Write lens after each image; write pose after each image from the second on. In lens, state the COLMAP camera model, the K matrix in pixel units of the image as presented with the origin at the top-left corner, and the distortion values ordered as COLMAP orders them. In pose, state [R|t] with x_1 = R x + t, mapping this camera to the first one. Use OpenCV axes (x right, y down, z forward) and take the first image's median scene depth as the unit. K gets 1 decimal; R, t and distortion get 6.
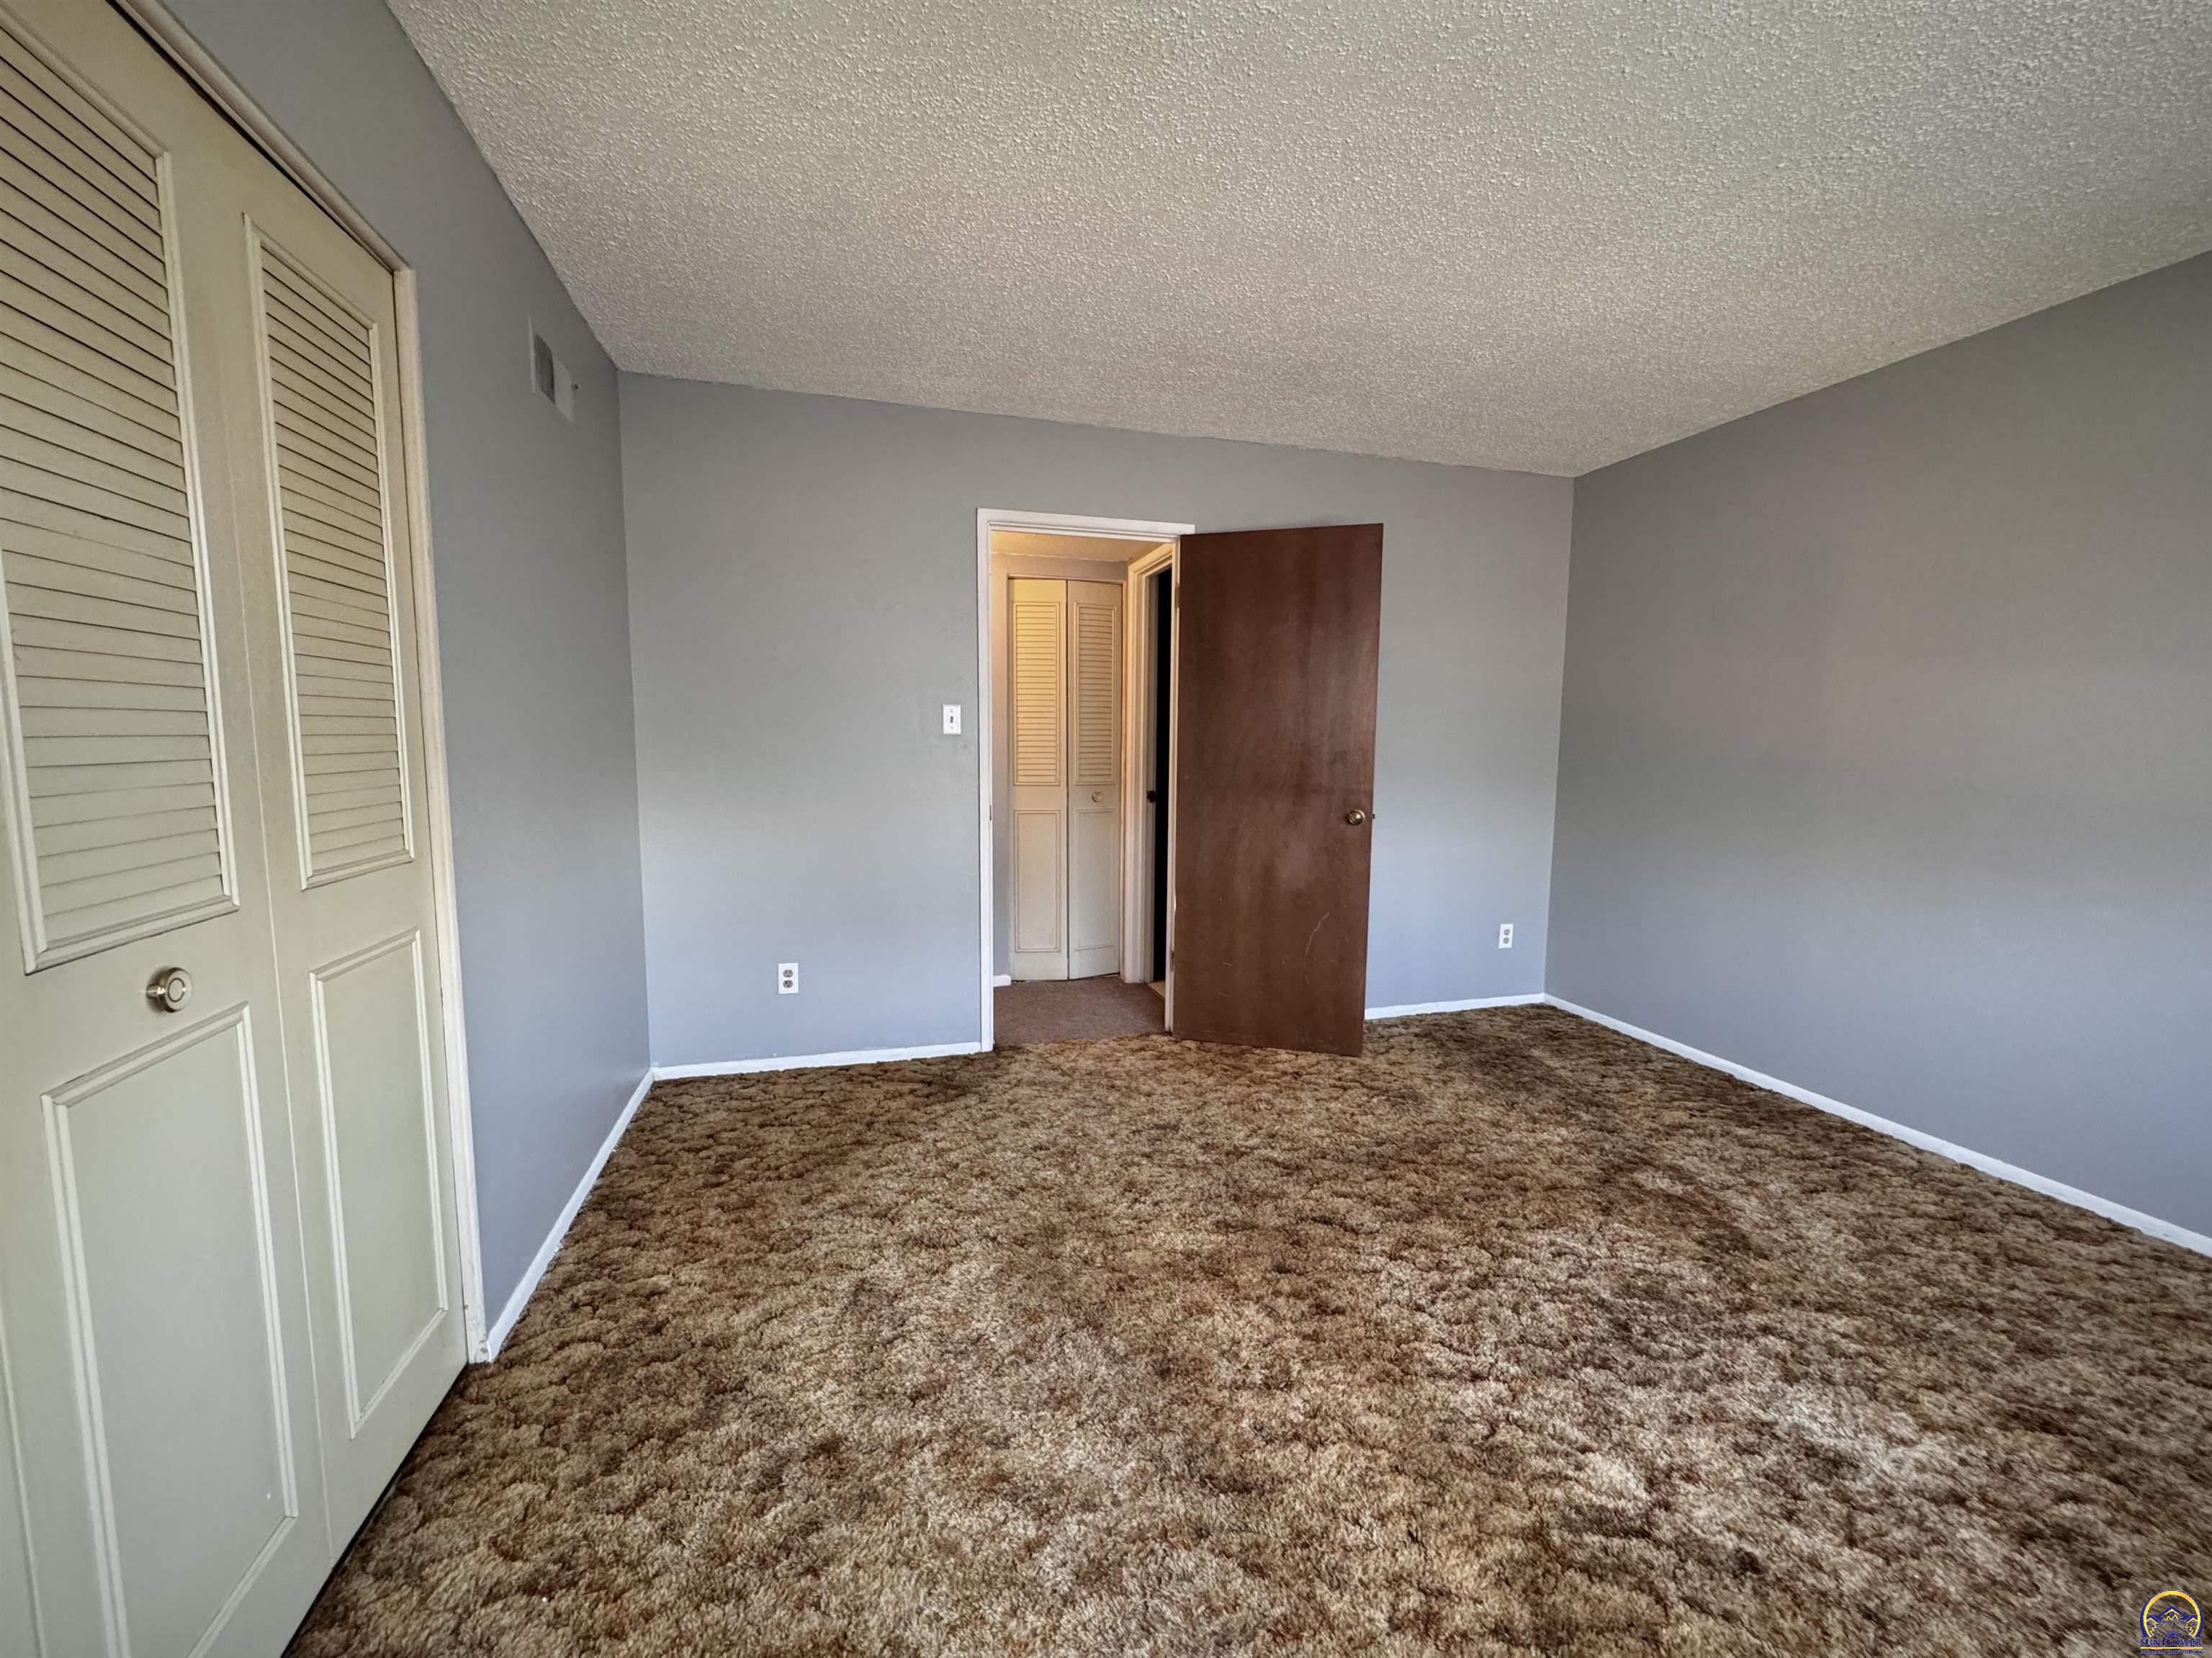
lens RADIAL K [[901.5, 0, 1106.0], [0, 901.5, 829.0], [0, 0, 1]] dist [-0.003334, -0.000368]
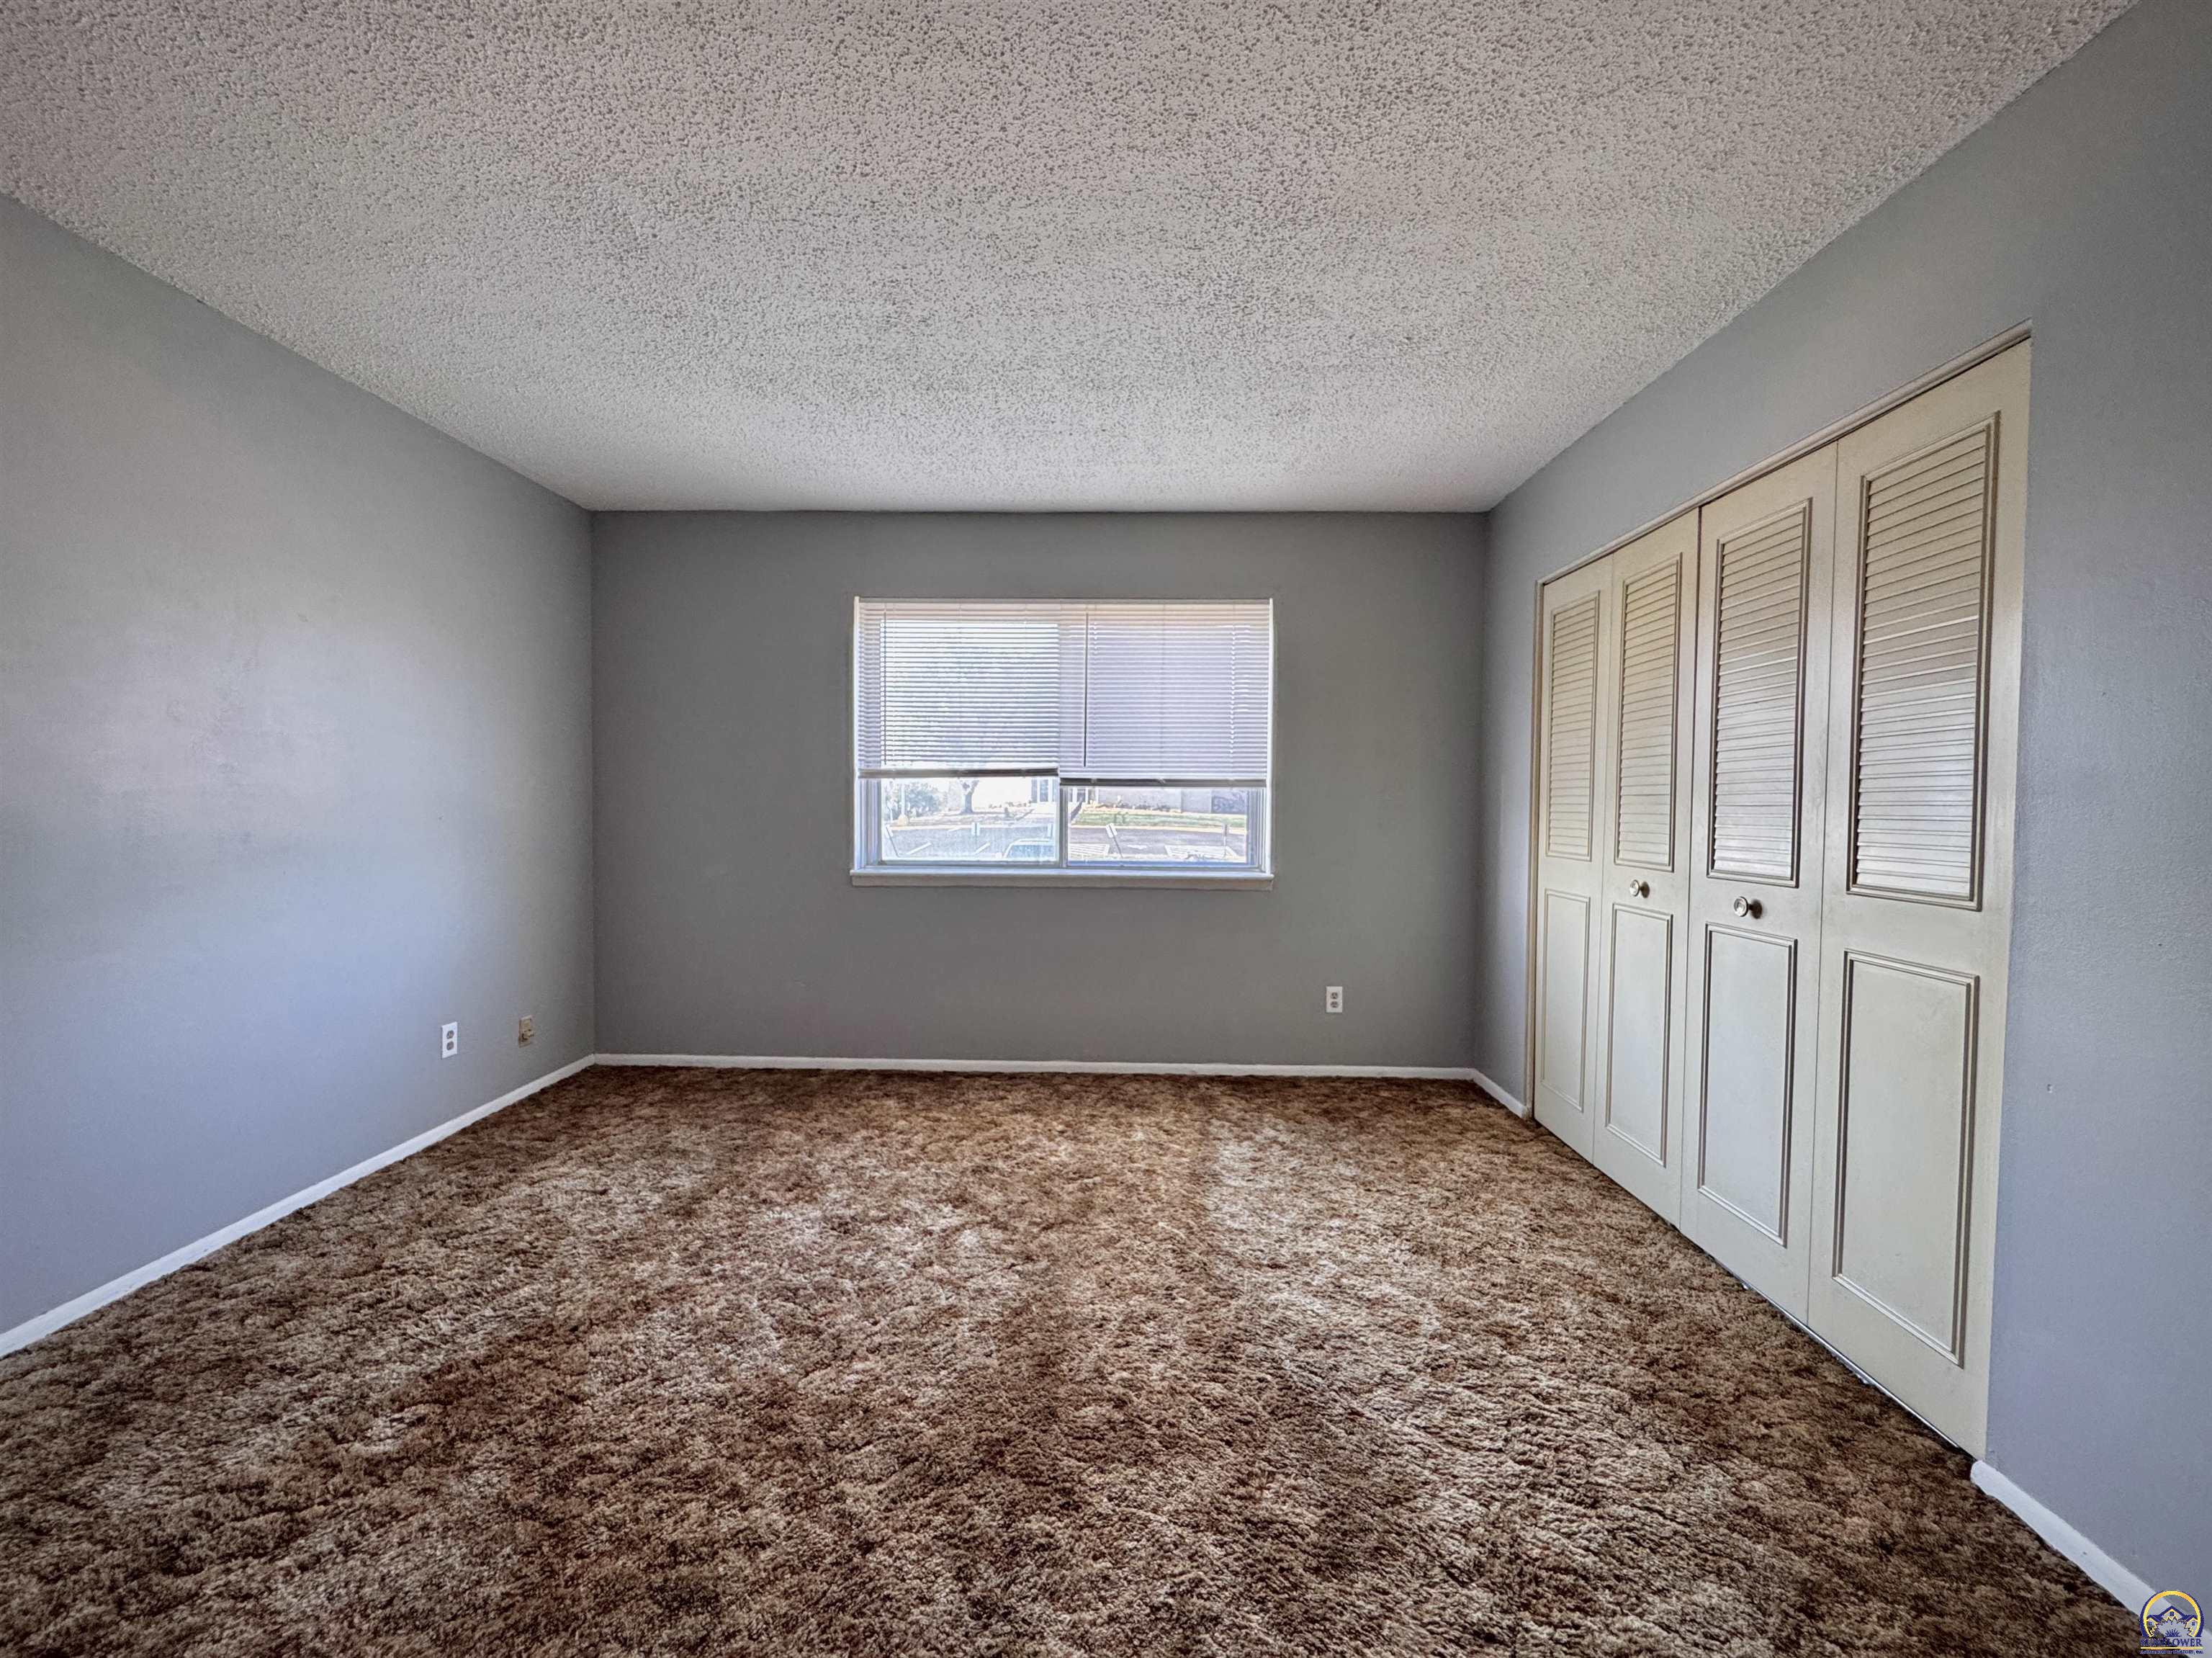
lens RADIAL K [[901.5, 0, 1106.0], [0, 901.5, 829.0], [0, 0, 1]] dist [-0.003334, -0.000368]
pose [[-0.956826, -0.025526, 0.289537, -0.085954], [0.011415, 0.992068, 0.125186, -0.155401], [-0.290436, 0.123086, -0.948945, 1.803009]]
